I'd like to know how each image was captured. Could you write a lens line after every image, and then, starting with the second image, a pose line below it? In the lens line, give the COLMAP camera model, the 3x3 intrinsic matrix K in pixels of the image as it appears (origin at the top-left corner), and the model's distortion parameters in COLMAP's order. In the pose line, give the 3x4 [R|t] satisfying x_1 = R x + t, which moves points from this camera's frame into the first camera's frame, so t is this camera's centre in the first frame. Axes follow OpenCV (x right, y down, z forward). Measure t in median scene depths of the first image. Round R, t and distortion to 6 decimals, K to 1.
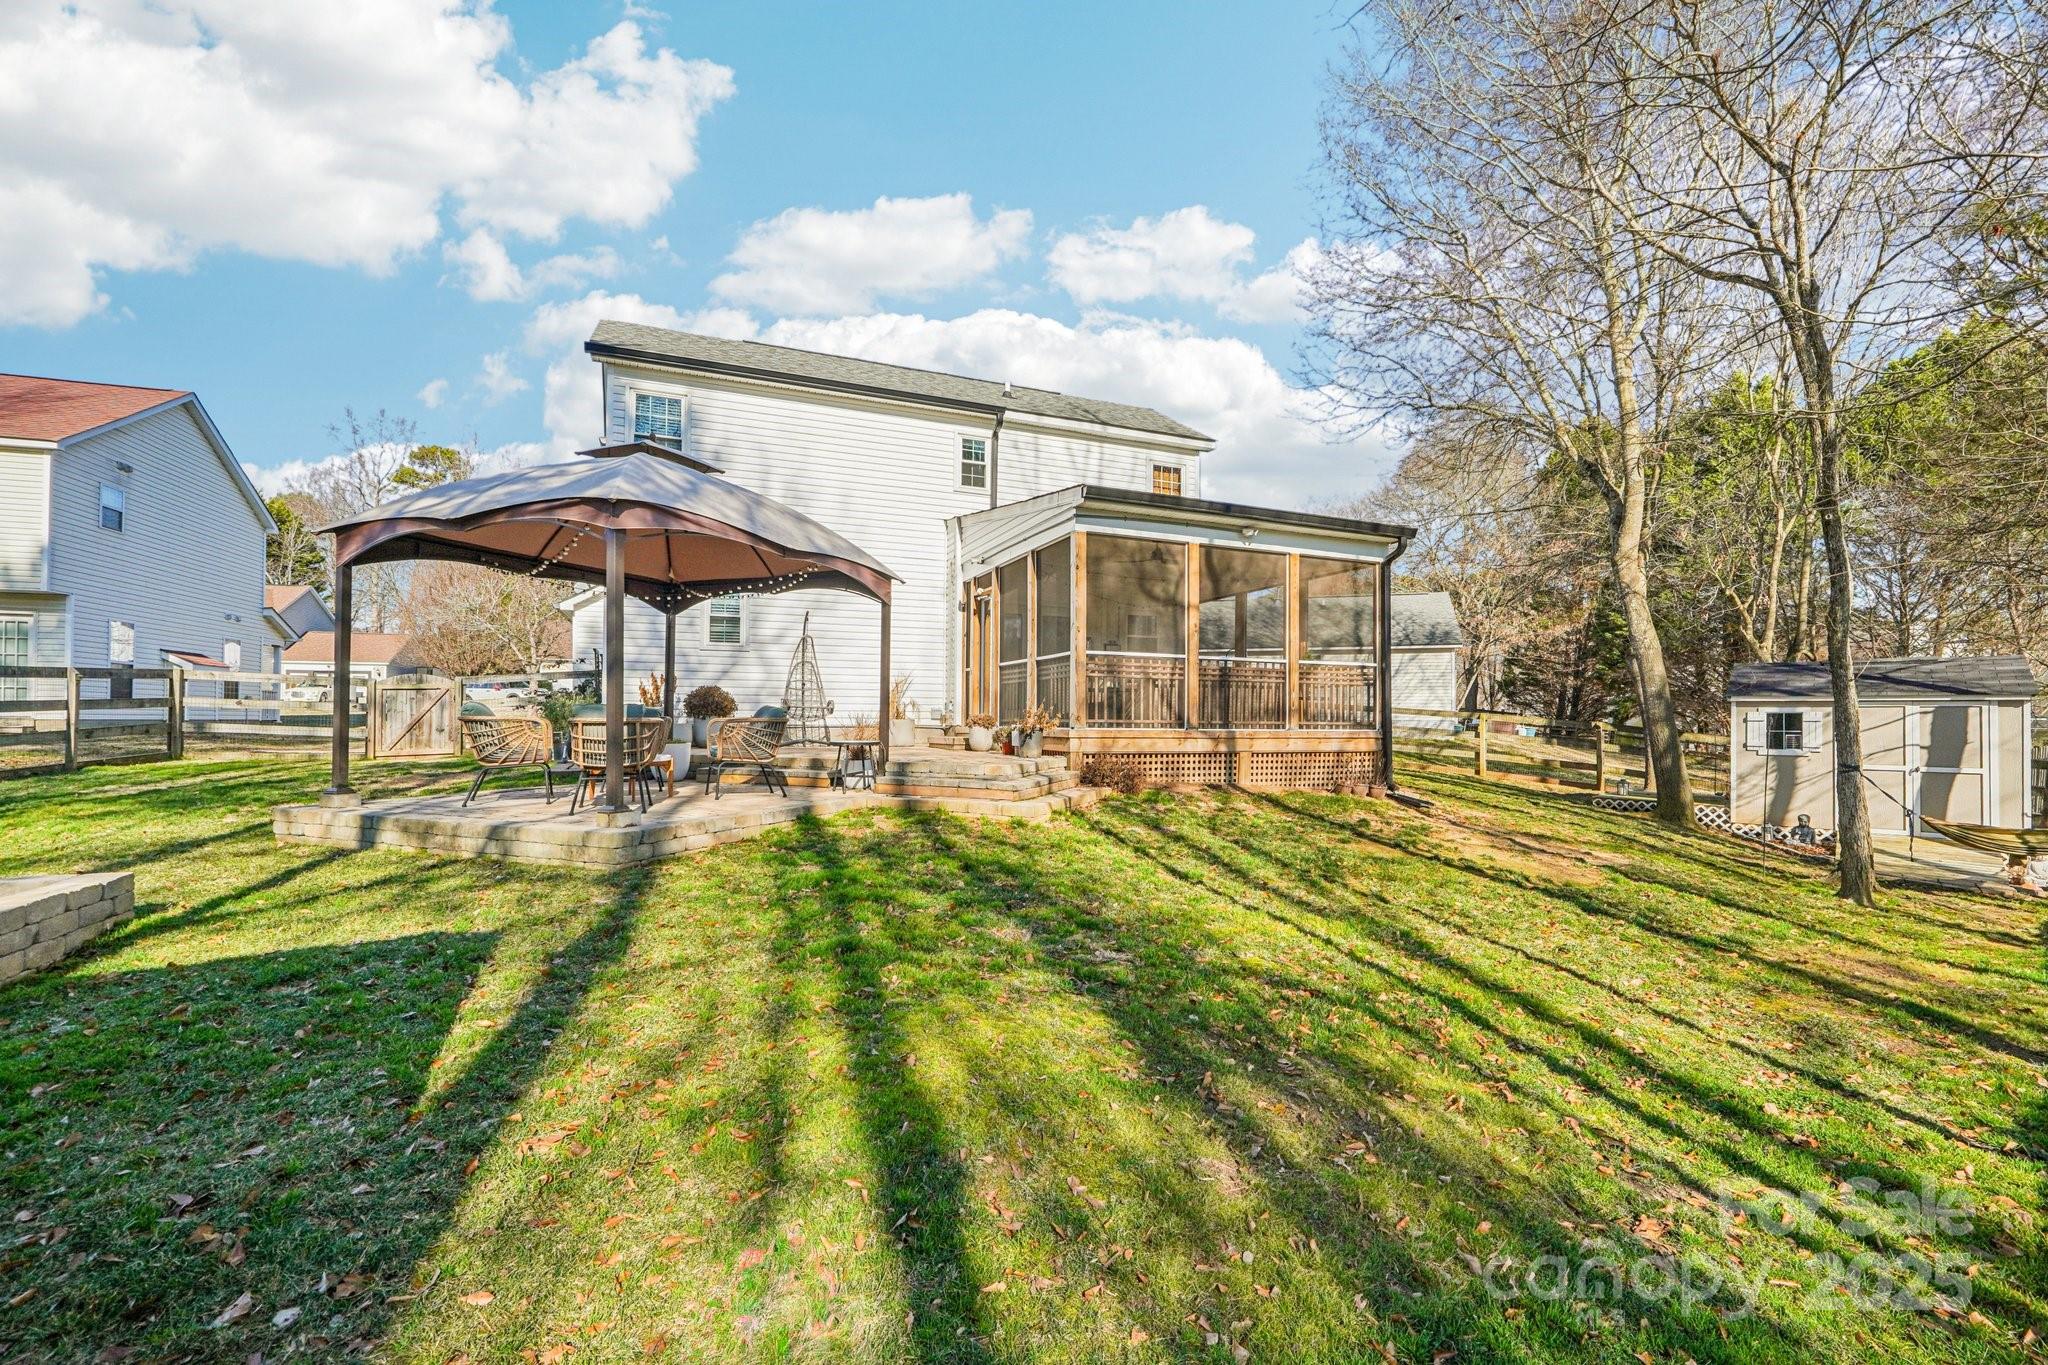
lens RADIAL K [[883.3, 0, 1030.3], [0, 883.3, 713.7], [0, 0, 1]] dist [-0.015599, 0.000284]
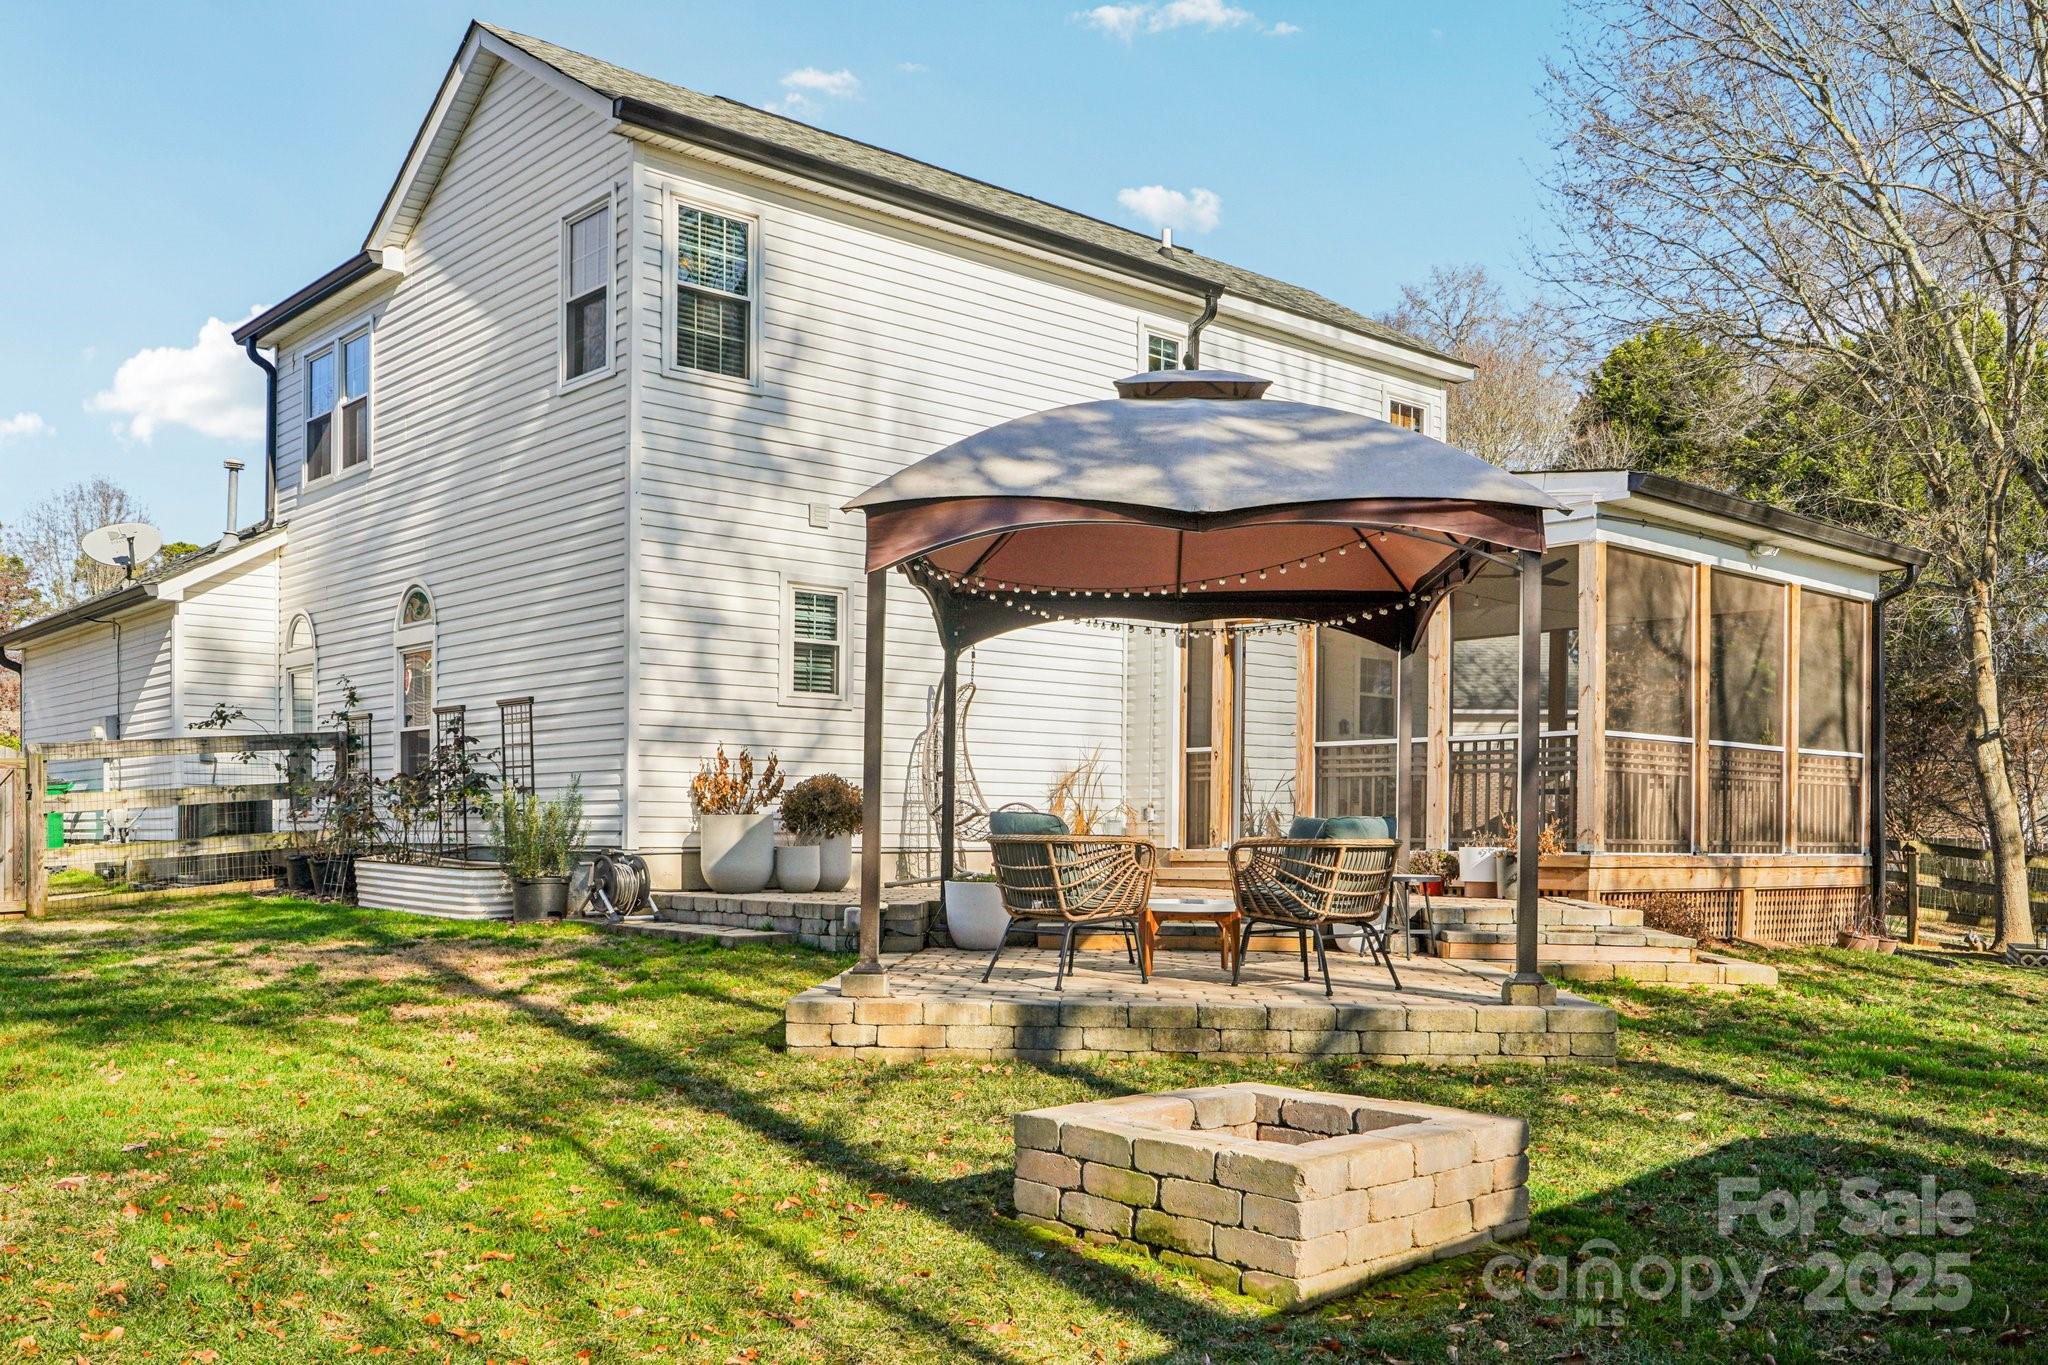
lens RADIAL K [[1801.6, 0, 1024.7], [0, 1801.6, 862.9], [0, 0, 1]] dist [0.005817, -0.005029]
pose [[0.946491, -0.004117, 0.322704, -0.689677], [-0.003393, 0.999736, 0.022707, -0.003974], [-0.322712, -0.022587, 0.946228, -0.084087]]
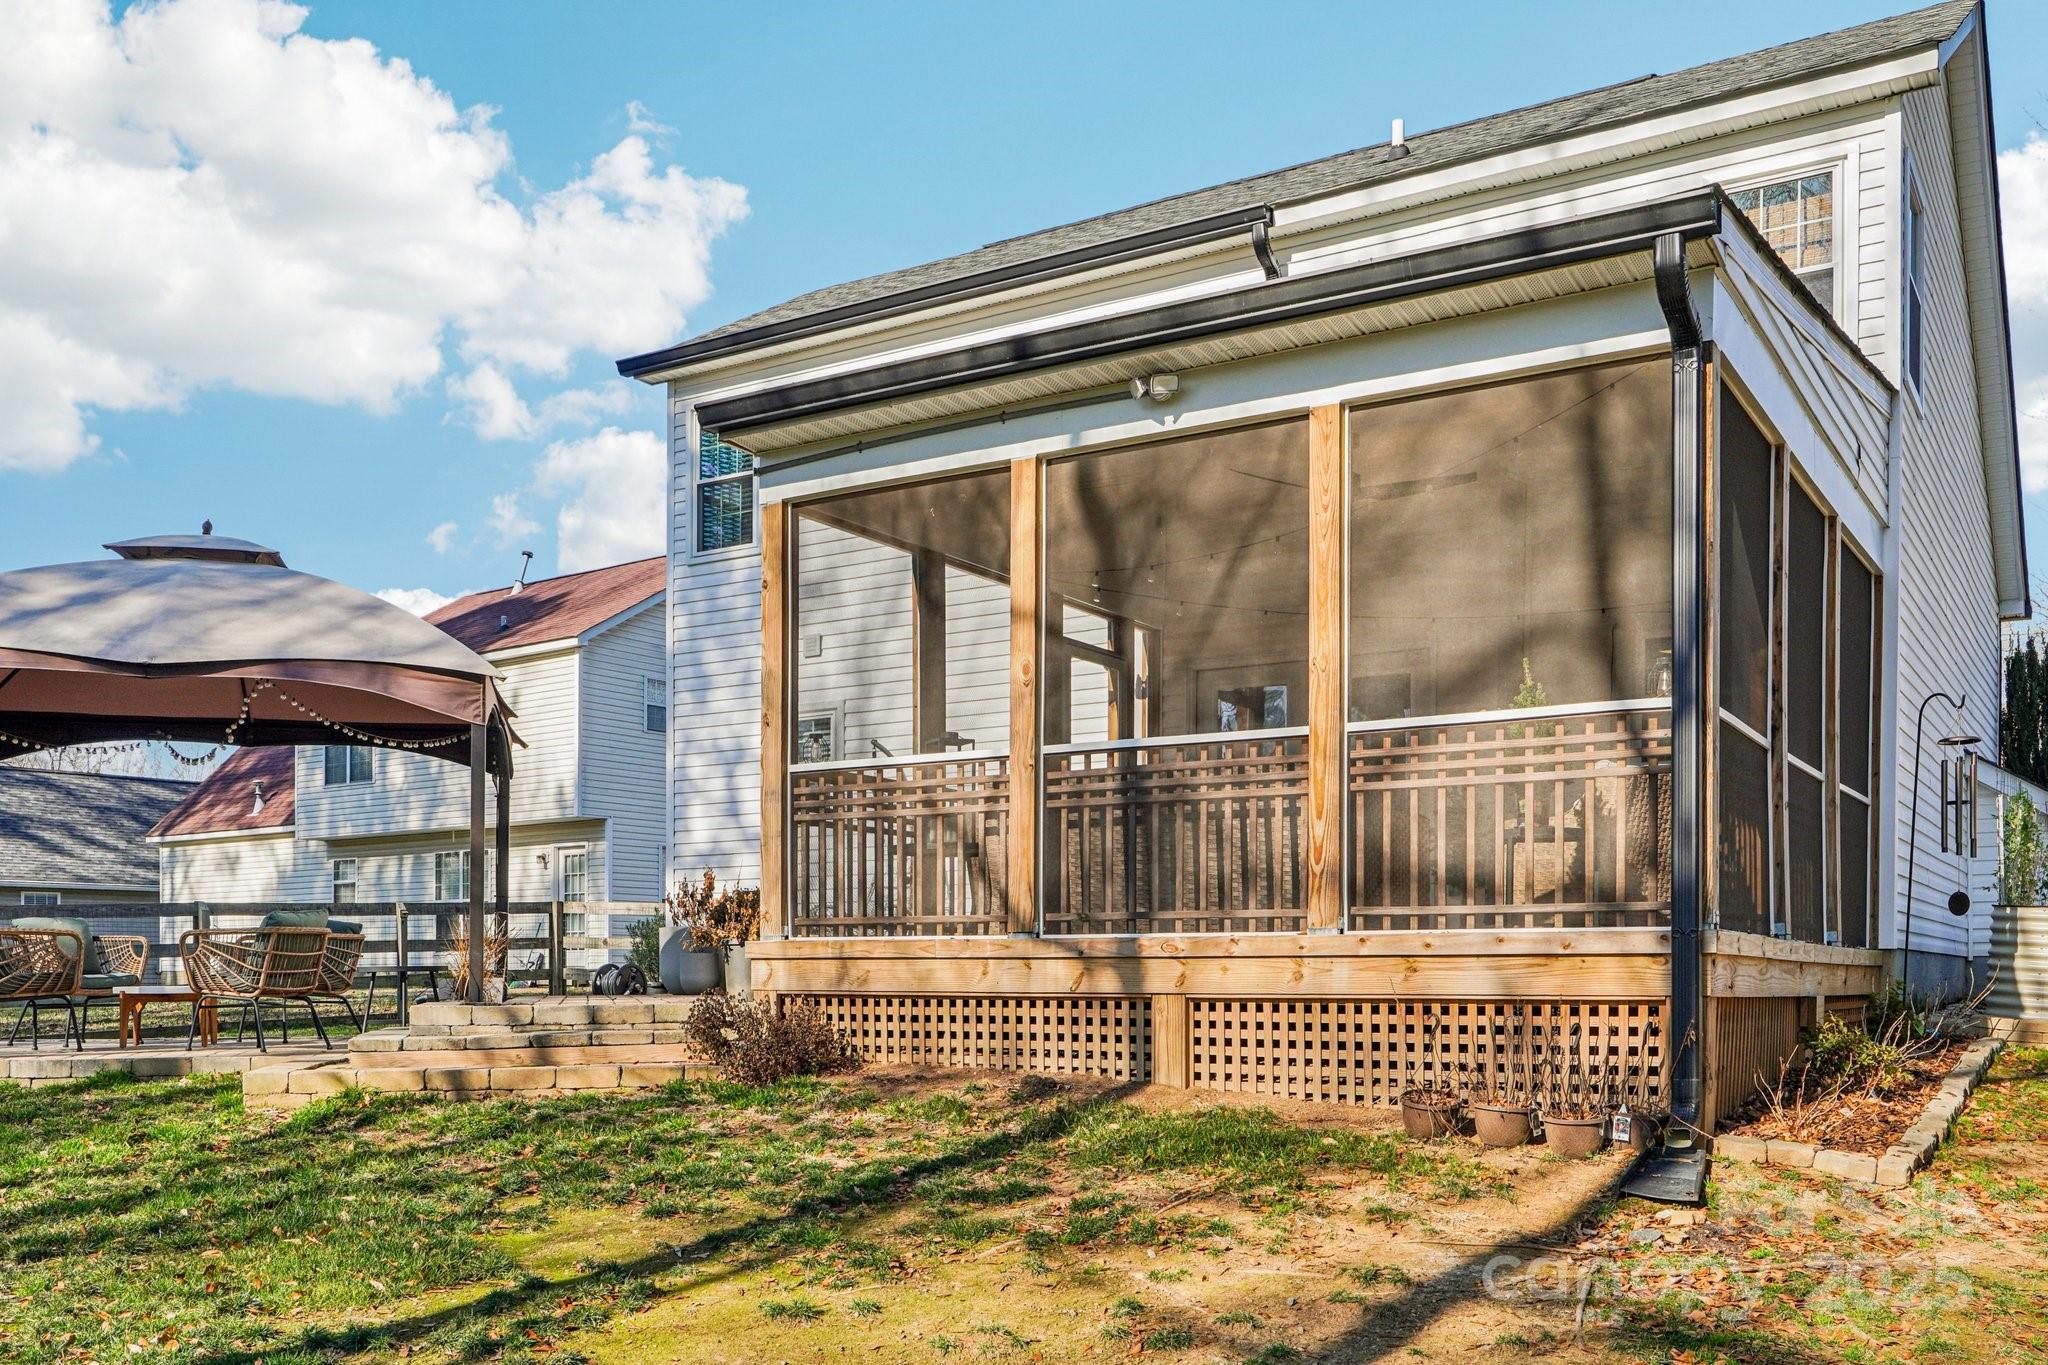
lens RADIAL K [[1810.9, 0, 1026.3], [0, 1810.9, 983.8], [0, 0, 1]] dist [-0.016525, -0.002893]
pose [[0.571958, -0.004473, -0.820271, 0.818355], [0.010819, 0.999939, 0.002091, 0.036245], [0.820211, -0.010071, 0.571972, 0.526739]]
